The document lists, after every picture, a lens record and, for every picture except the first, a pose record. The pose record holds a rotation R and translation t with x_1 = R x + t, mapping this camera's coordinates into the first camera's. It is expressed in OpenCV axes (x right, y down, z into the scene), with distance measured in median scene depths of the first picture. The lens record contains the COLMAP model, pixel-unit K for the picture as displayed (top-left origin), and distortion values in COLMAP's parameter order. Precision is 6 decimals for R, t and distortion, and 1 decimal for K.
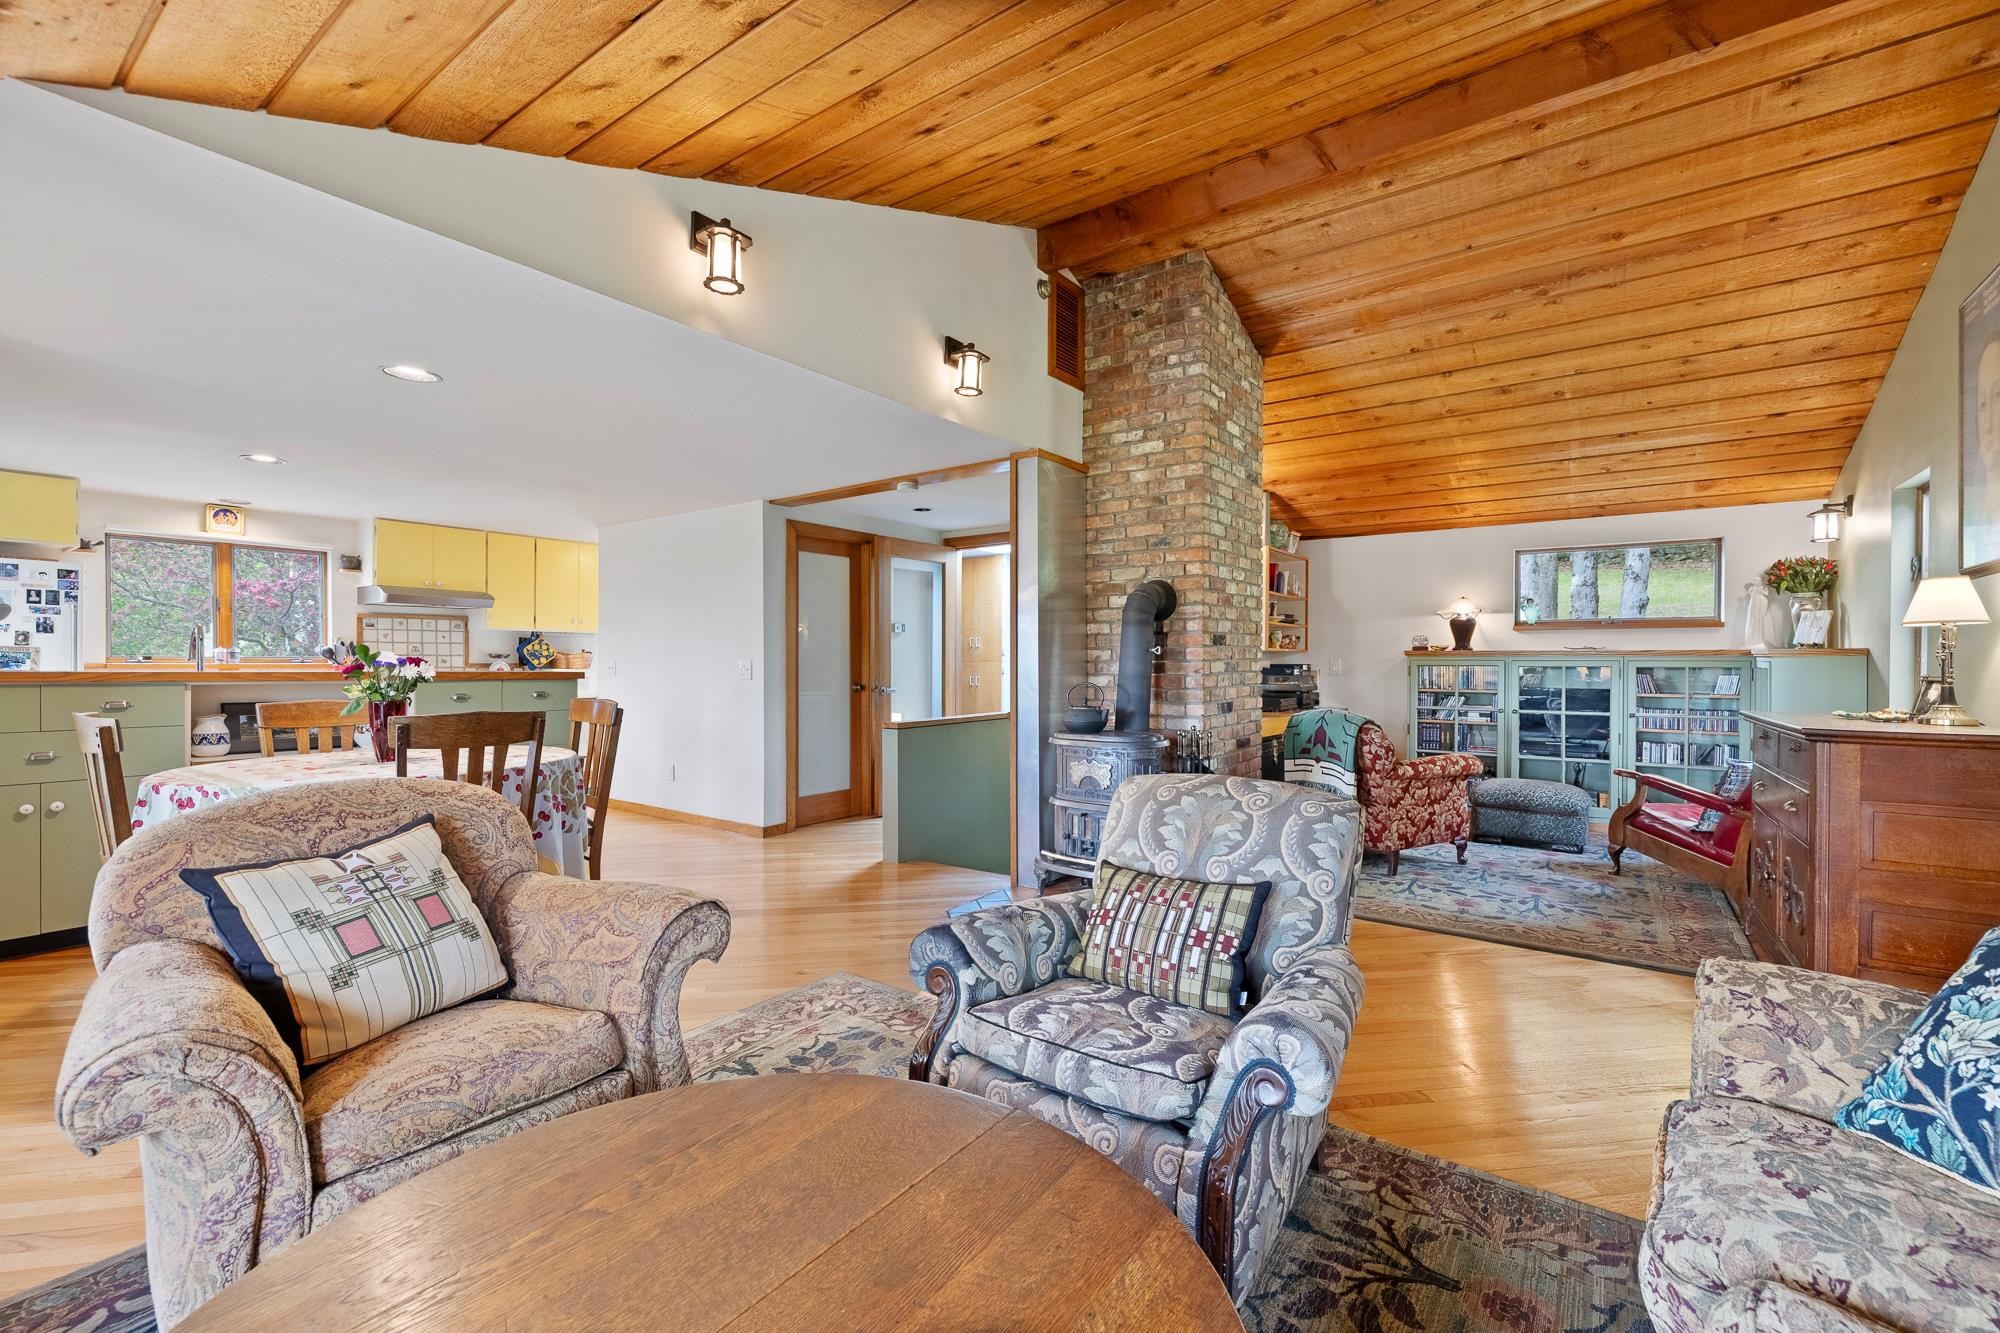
lens RADIAL K [[844.3, 0, 1000.0], [0, 844.3, 666.5], [0, 0, 1]] dist [-0.001009, -0.000067]
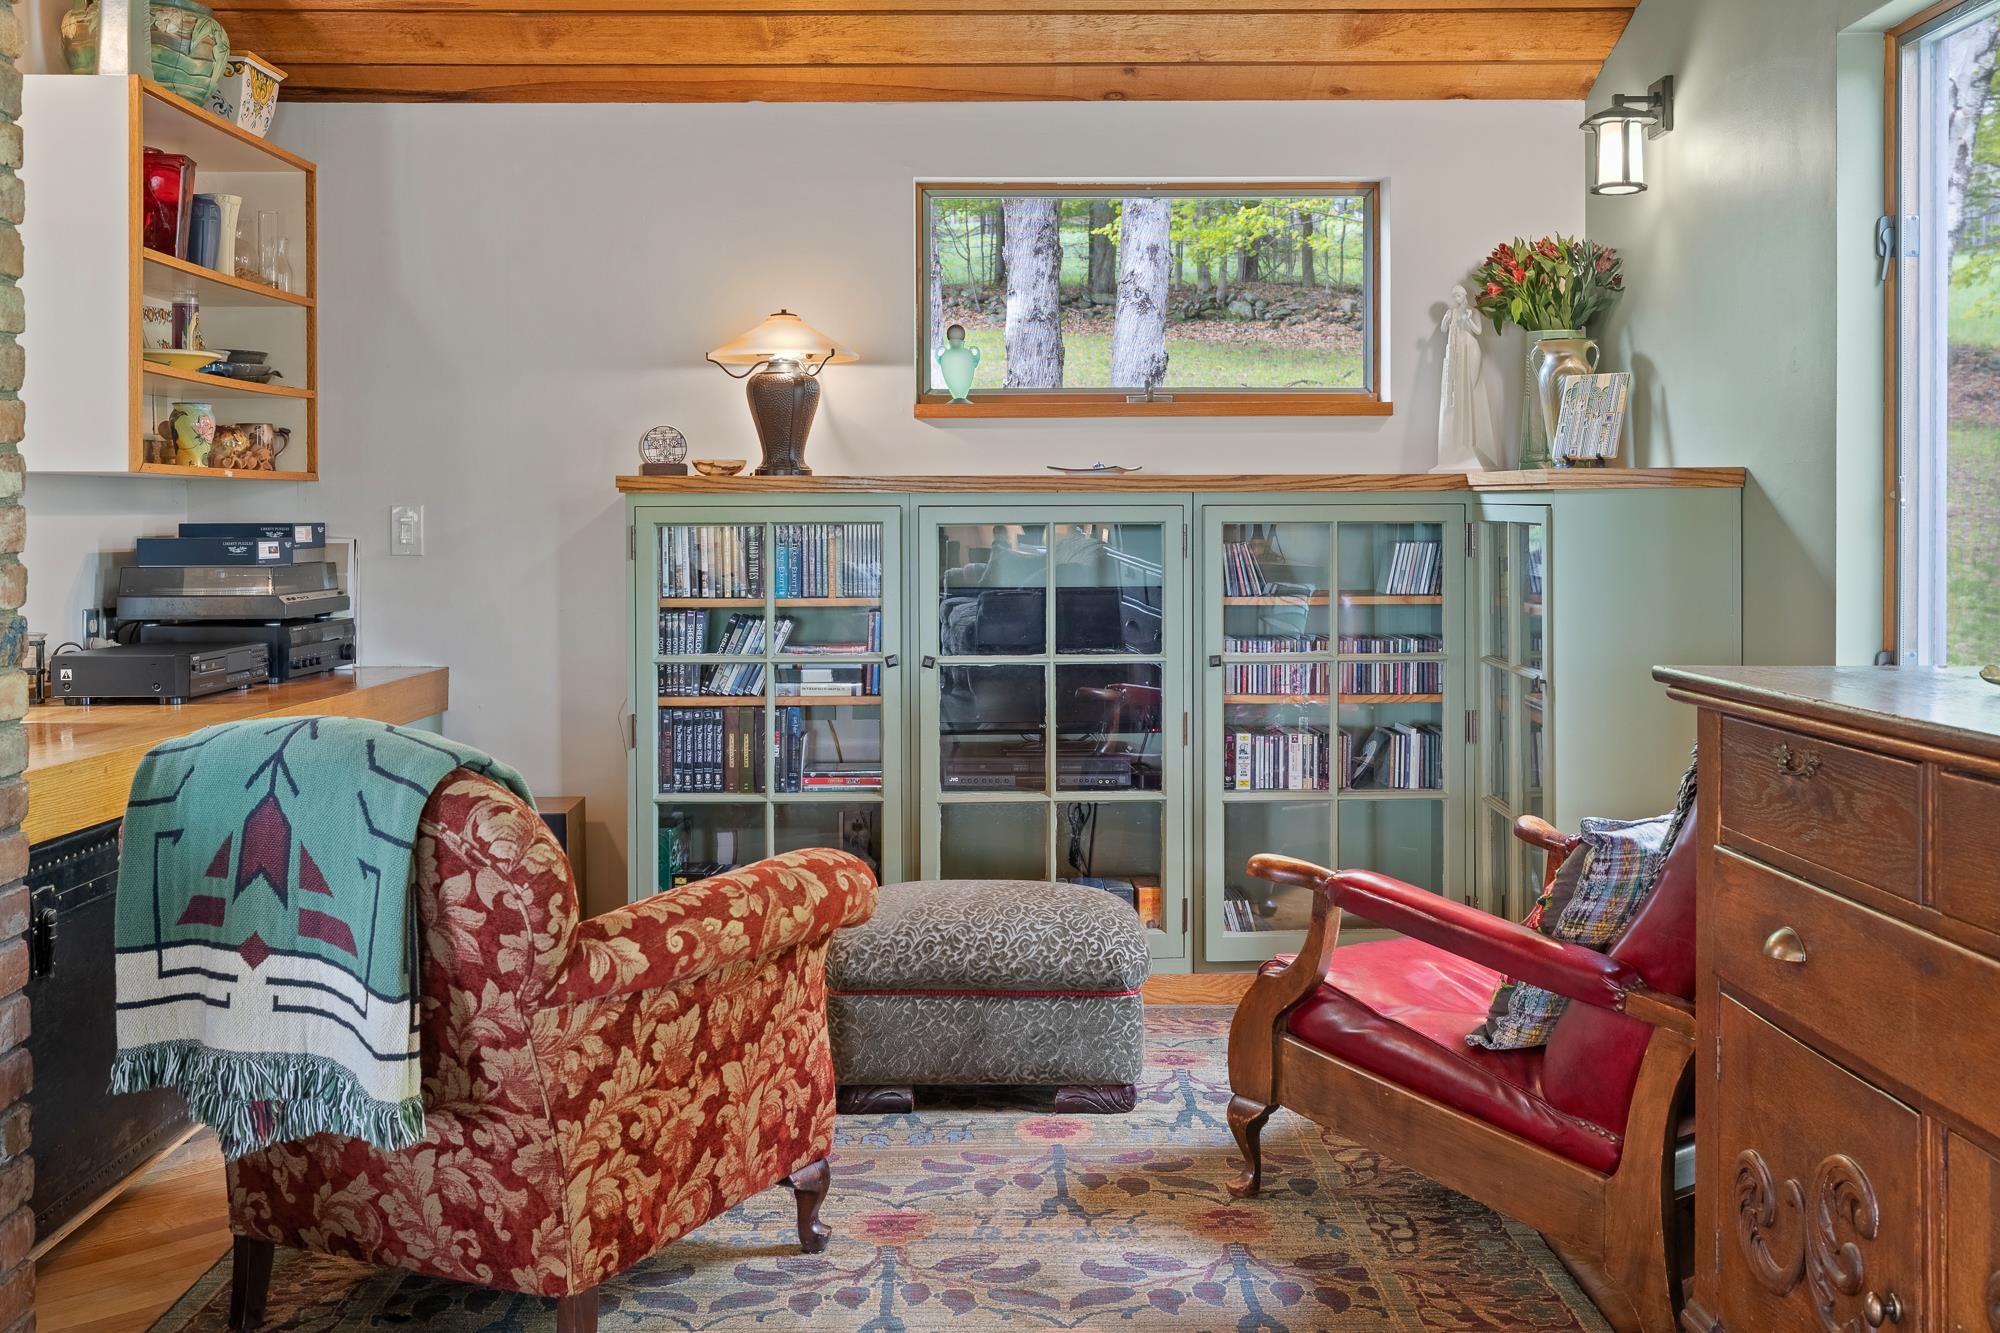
lens RADIAL K [[1943.2, 0, 1001.3], [0, 1943.2, 530.2], [0, 0, 1]] dist [-0.005527, 0.001752]
pose [[0.804841, -0.010228, 0.593403, 0.205115], [0.010711, 0.999939, 0.002708, 0.000475], [-0.593394, 0.004176, 0.804901, 0.415556]]
